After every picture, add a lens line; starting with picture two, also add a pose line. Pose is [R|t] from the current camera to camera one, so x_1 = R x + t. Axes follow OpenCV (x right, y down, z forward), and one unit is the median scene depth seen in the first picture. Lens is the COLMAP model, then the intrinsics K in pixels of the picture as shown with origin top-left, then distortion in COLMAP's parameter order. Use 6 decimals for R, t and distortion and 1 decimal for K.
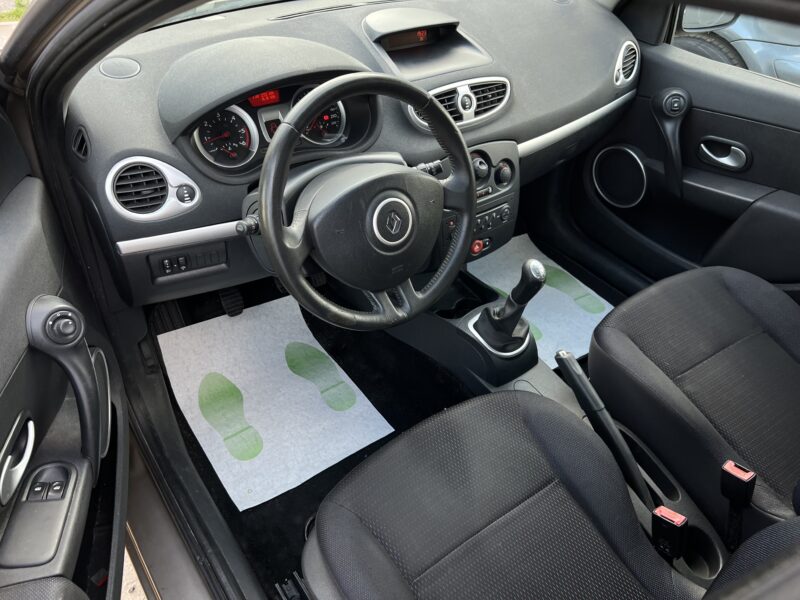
lens RADIAL K [[601.0, 0, 394.8], [0, 601.0, 302.1], [0, 0, 1]] dist [0.045407, -0.064206]
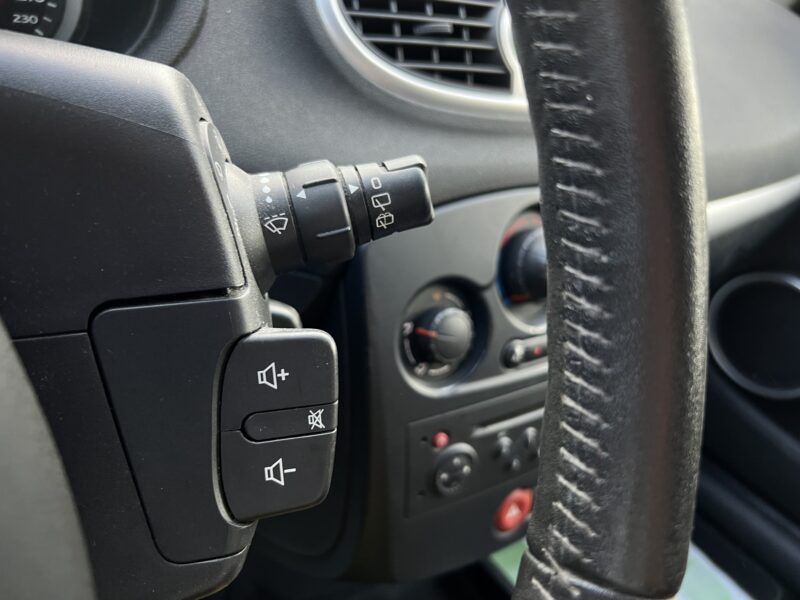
lens RADIAL K [[601.0, 0, 387.9], [0, 601.0, 293.5], [0, 0, 1]] dist [0.045407, -0.064206]
pose [[0.993219, 0.113757, 0.024007, 0.057814], [-0.106255, 0.971977, -0.209691, -0.140735], [-0.047188, 0.205719, 0.977473, 0.741980]]
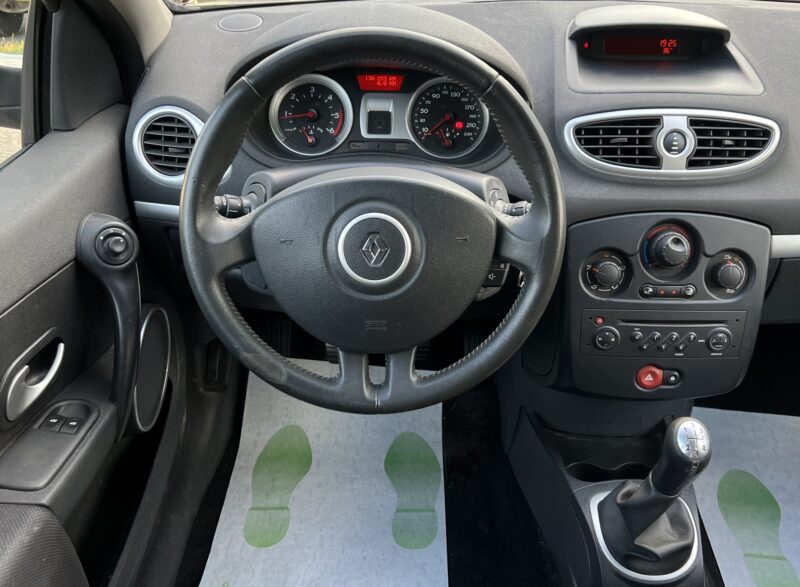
lens RADIAL K [[748.2, 0, 403.0], [0, 748.2, 283.2], [0, 0, 1]] dist [0.012324, 0.000000]
pose [[0.800337, 0.266736, -0.536948, 0.346924], [-0.361630, 0.929097, -0.077478, -0.036203], [0.478211, 0.256185, 0.840050, 0.260391]]
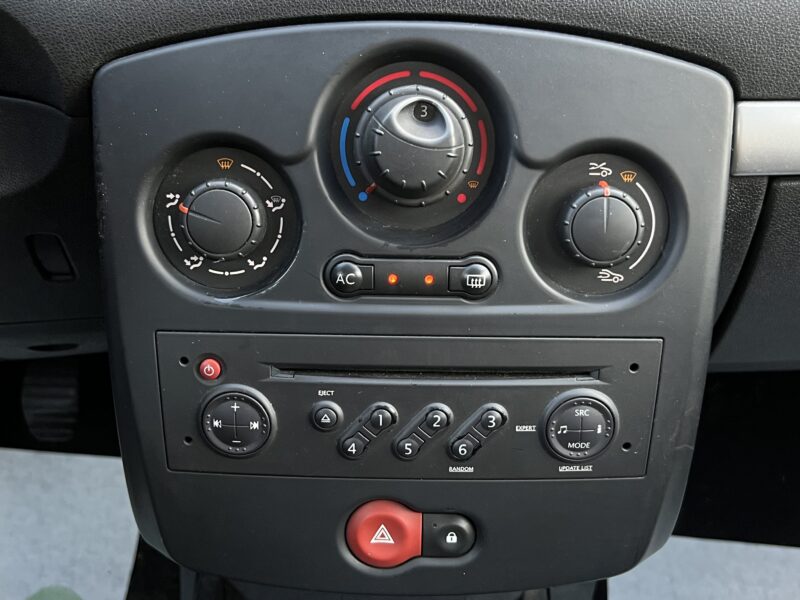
lens RADIAL K [[923.7, 0, 410.4], [0, 923.7, 292.5], [0, 0, 1]] dist [0.094058, 0.000000]
pose [[0.808227, 0.267325, -0.524697, 0.313252], [-0.364422, 0.926964, -0.089070, -0.156567], [0.462565, 0.263200, 0.846616, 0.793489]]
